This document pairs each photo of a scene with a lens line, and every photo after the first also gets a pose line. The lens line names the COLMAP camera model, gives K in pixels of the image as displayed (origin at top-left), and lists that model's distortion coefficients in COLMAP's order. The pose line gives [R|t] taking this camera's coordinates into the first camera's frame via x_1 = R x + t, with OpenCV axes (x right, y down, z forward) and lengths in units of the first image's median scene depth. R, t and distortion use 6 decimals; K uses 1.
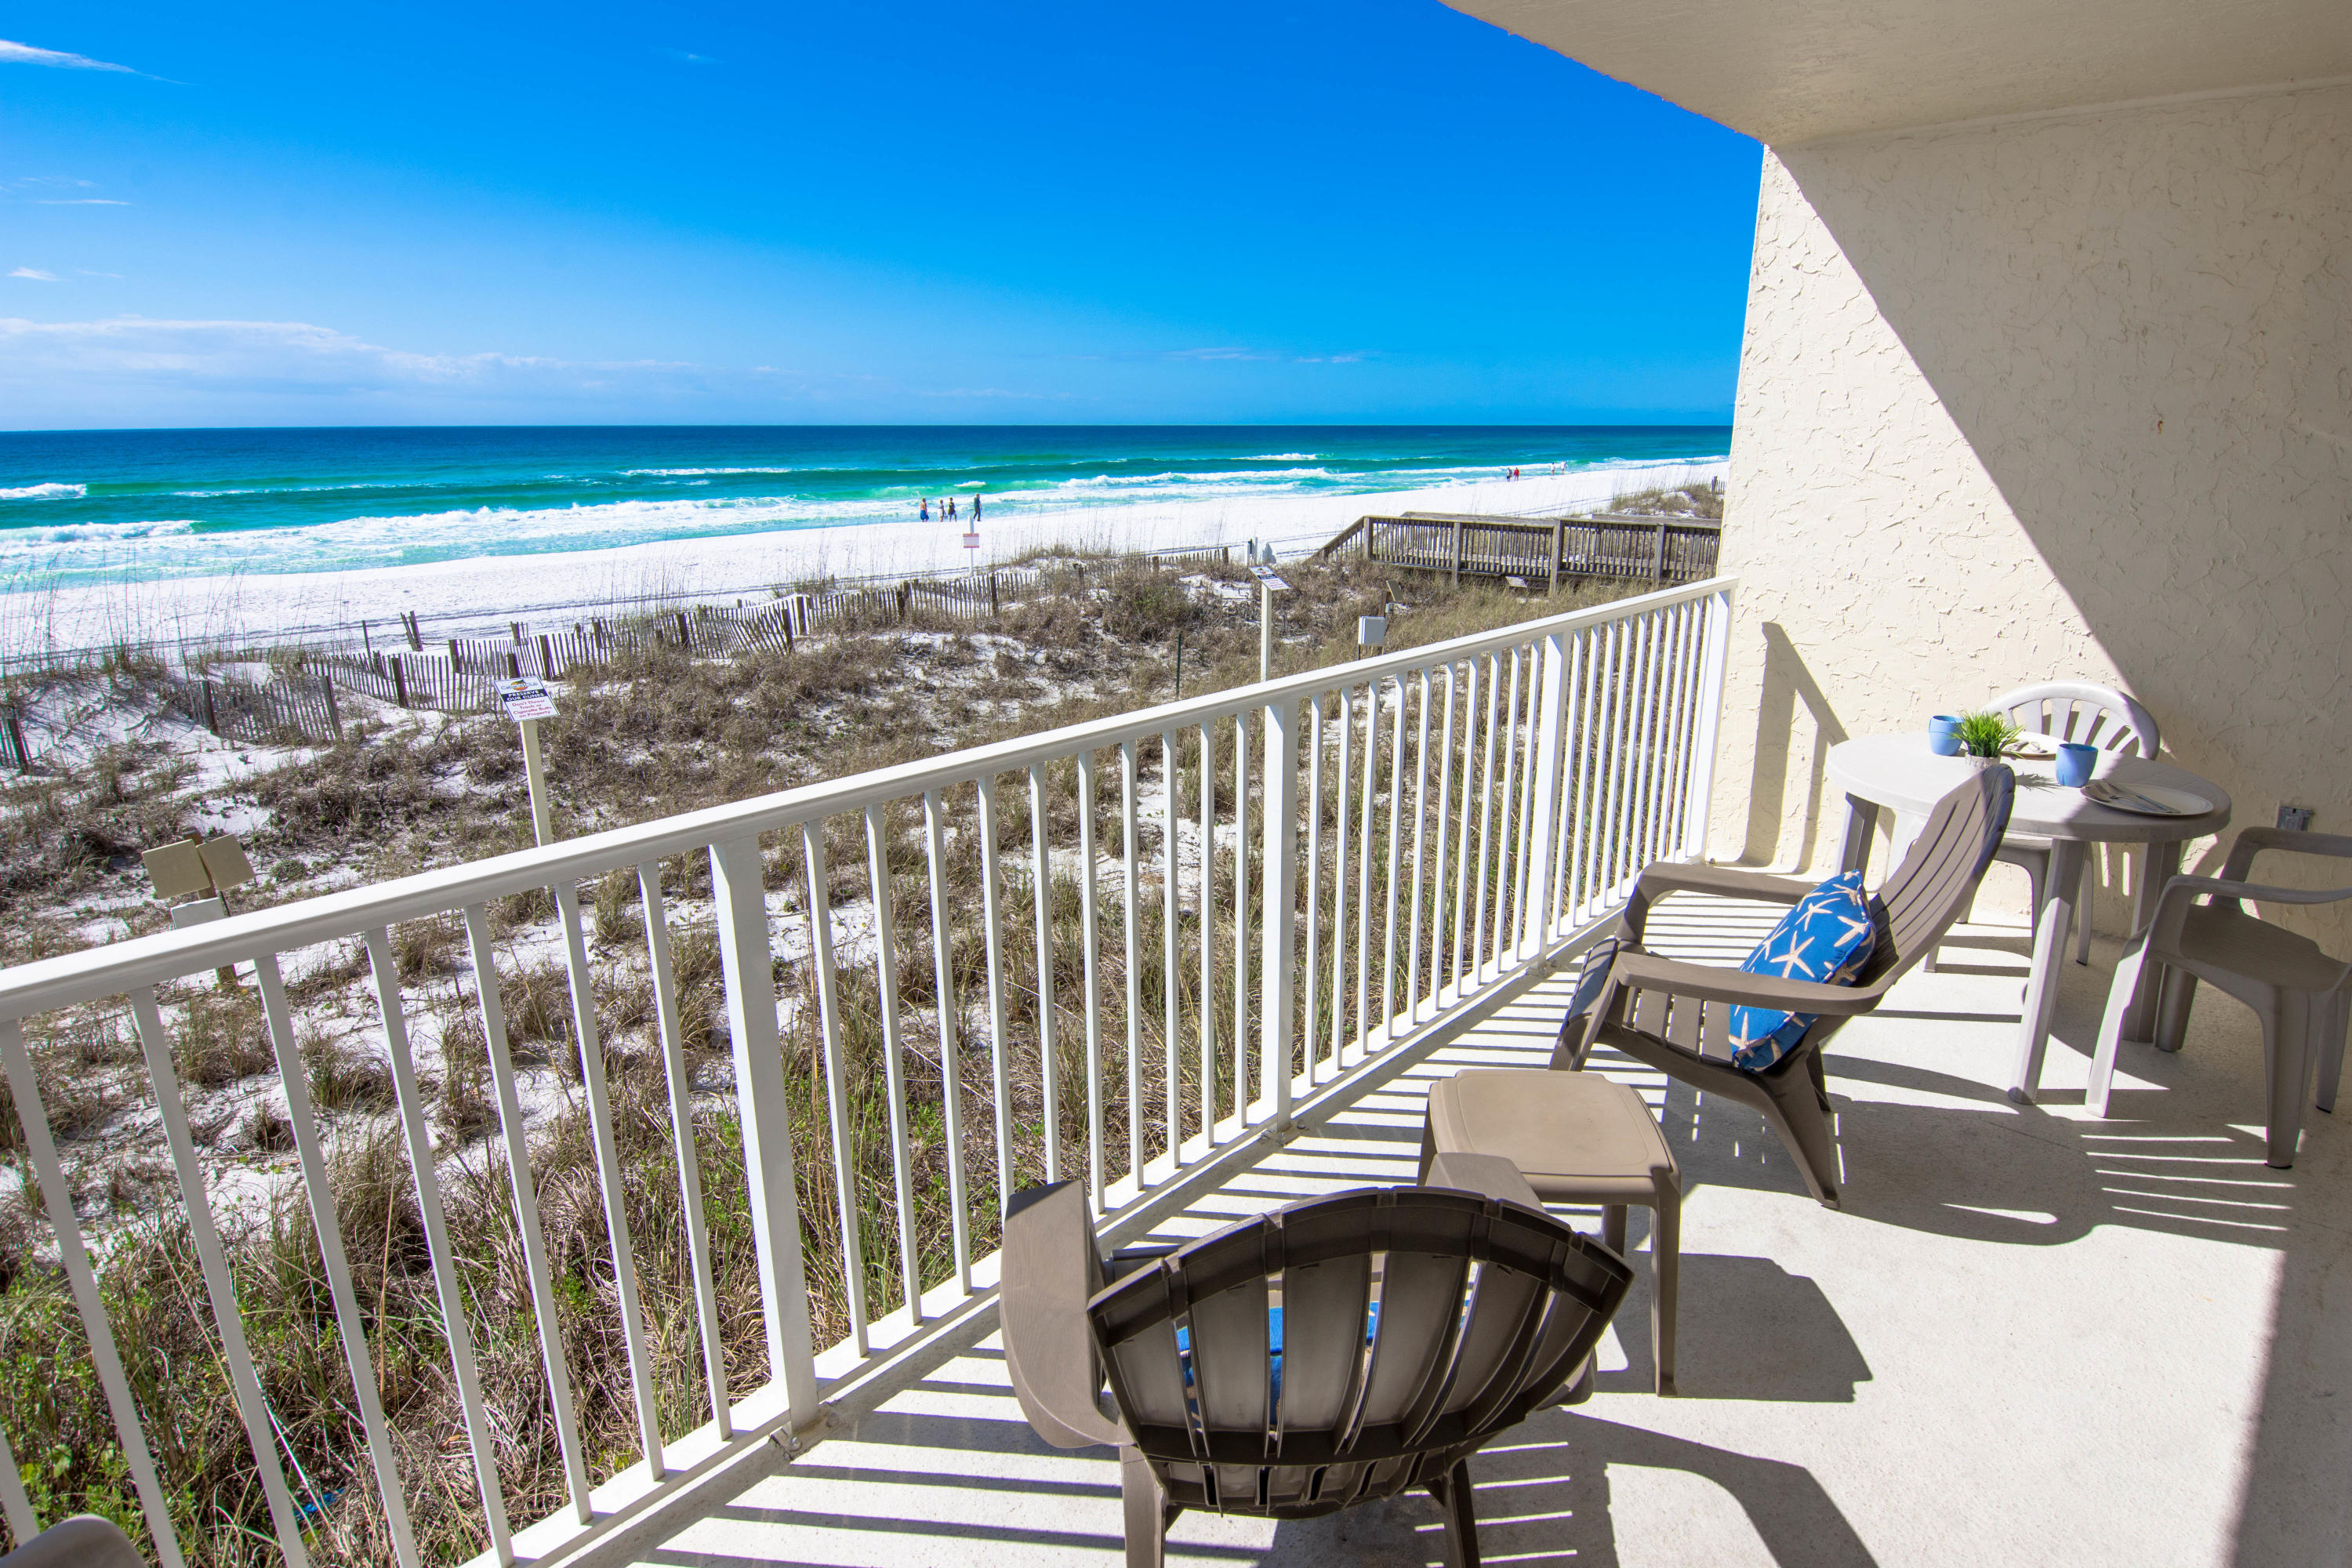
lens RADIAL K [[1261.9, 0, 1228.0], [0, 1261.9, 784.1], [0, 0, 1]] dist [0.001206, -0.018562]
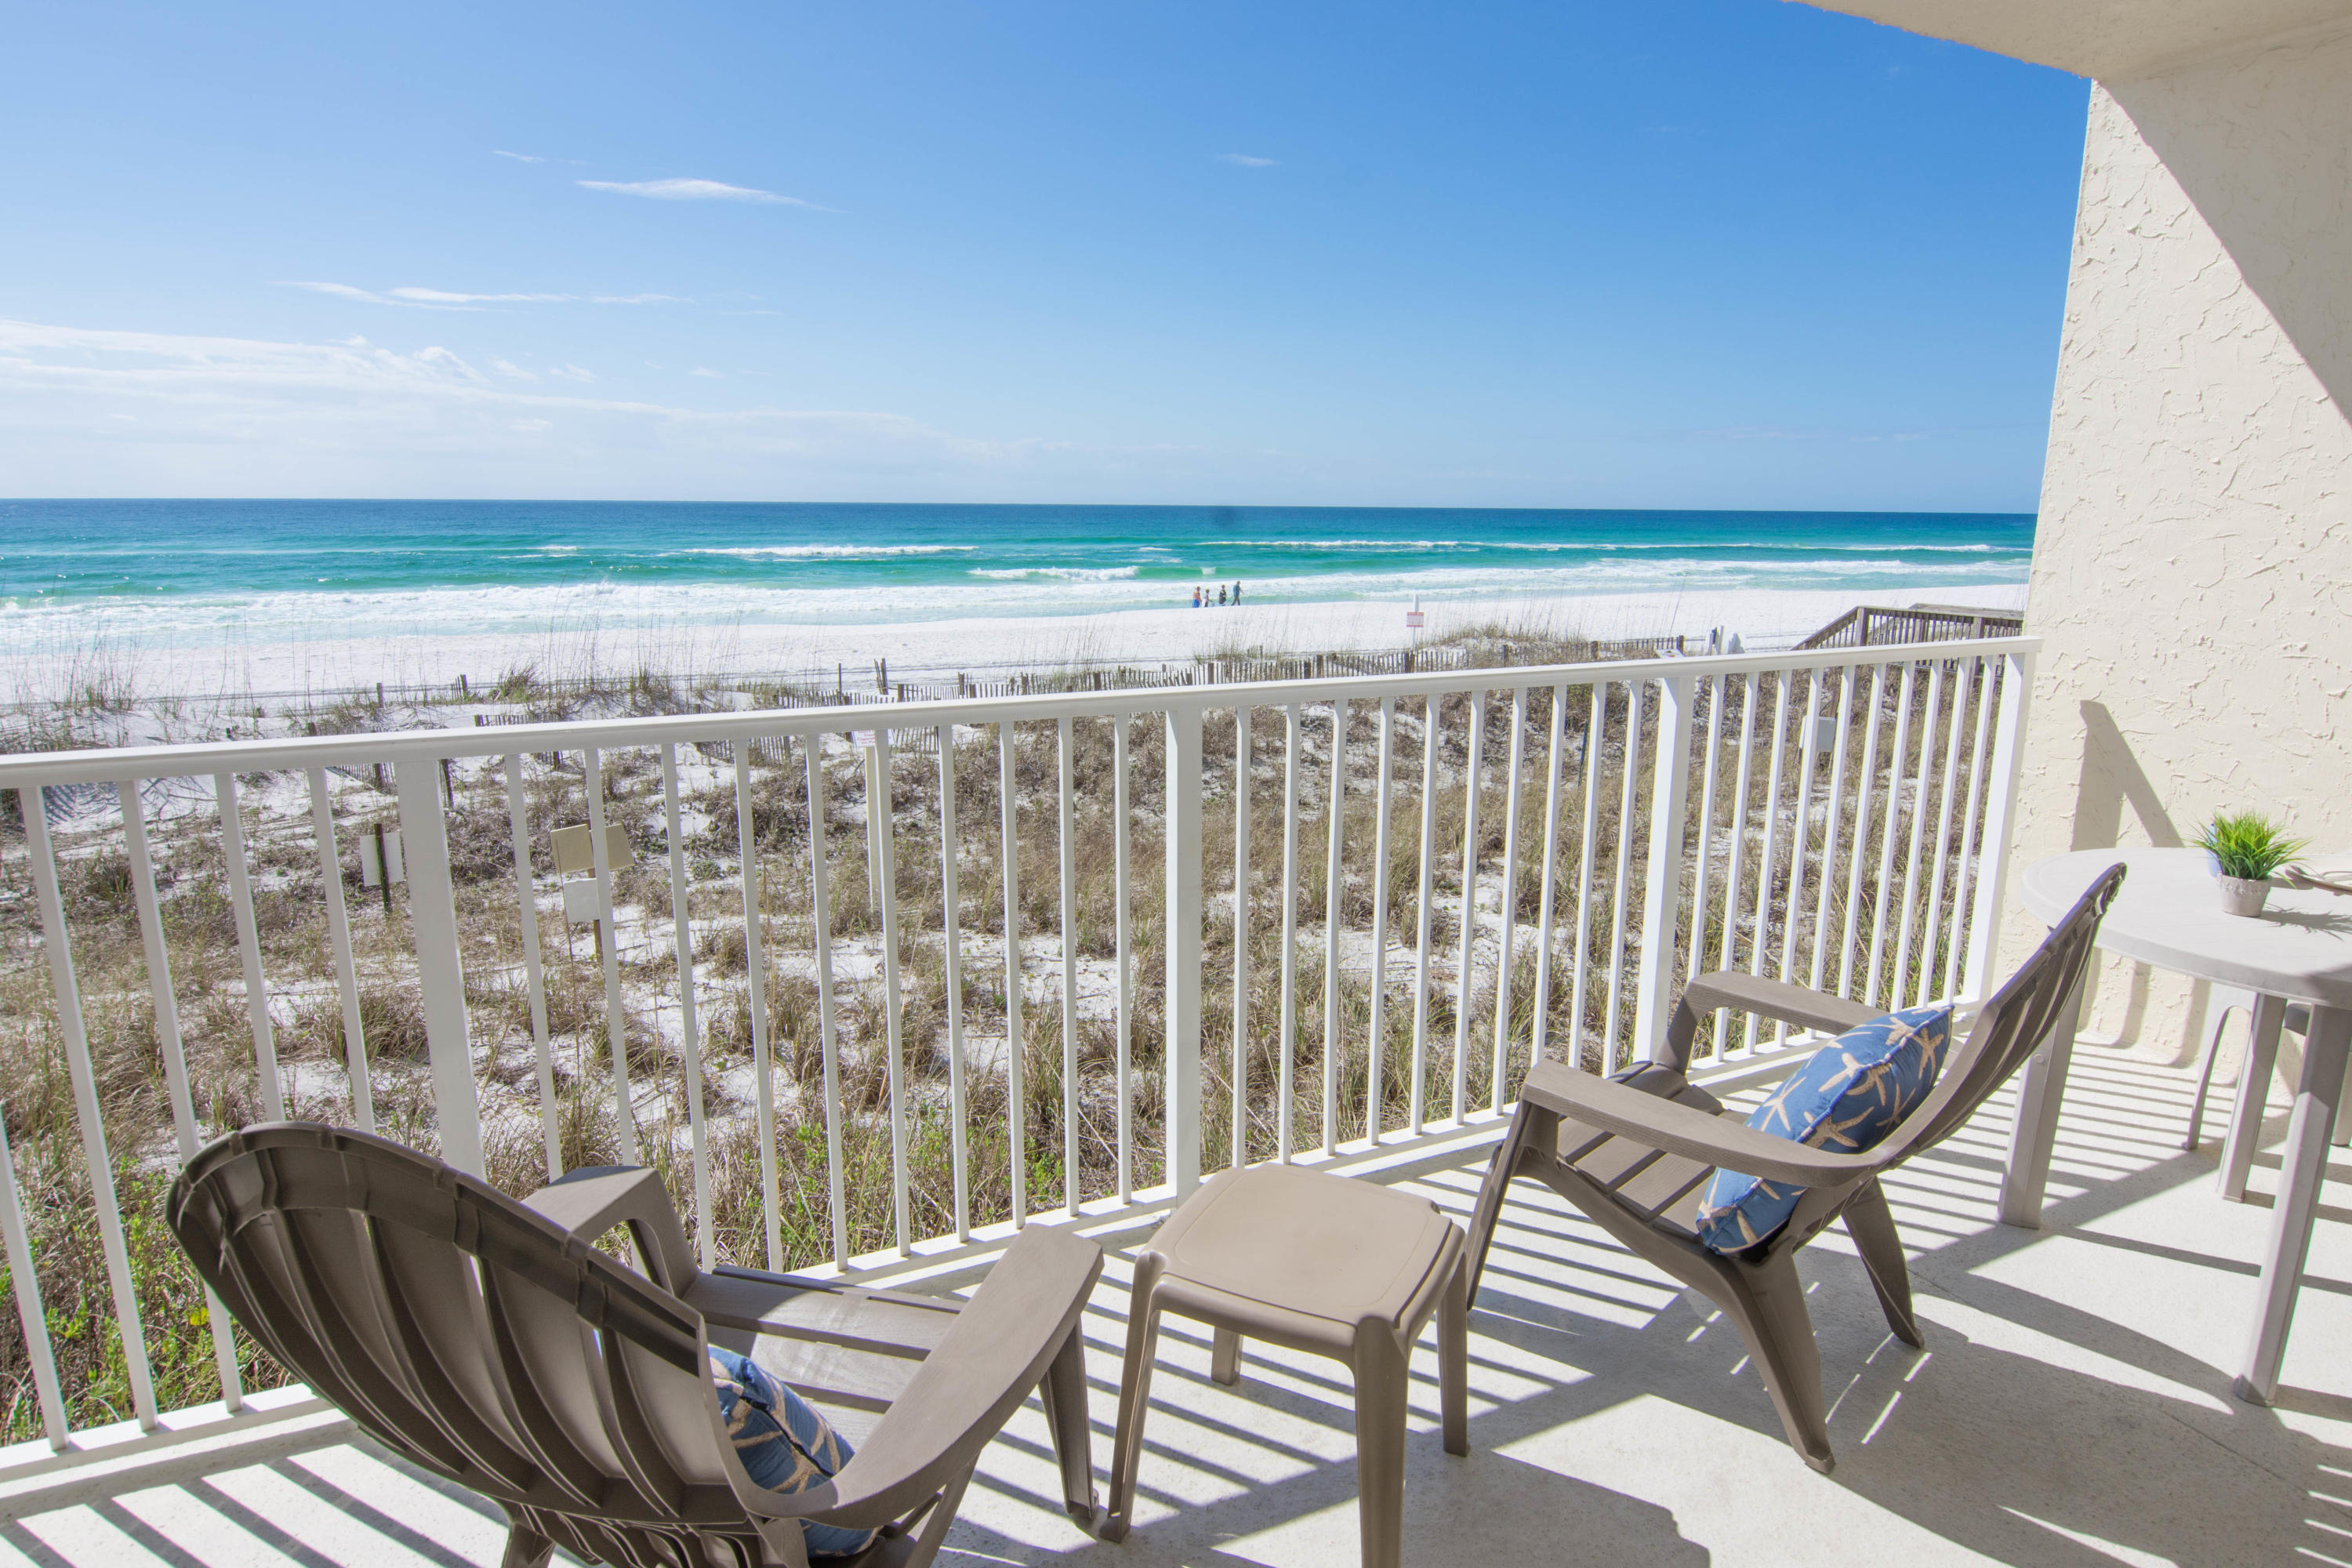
lens RADIAL K [[1342.7, 0, 1219.5], [0, 1342.7, 786.9], [0, 0, 1]] dist [-0.001500, -0.019276]
pose [[0.929280, 0.082278, -0.360096, 0.147769], [-0.108459, 0.992683, -0.053077, 0.011986], [0.353094, 0.088379, 0.931404, 0.054601]]
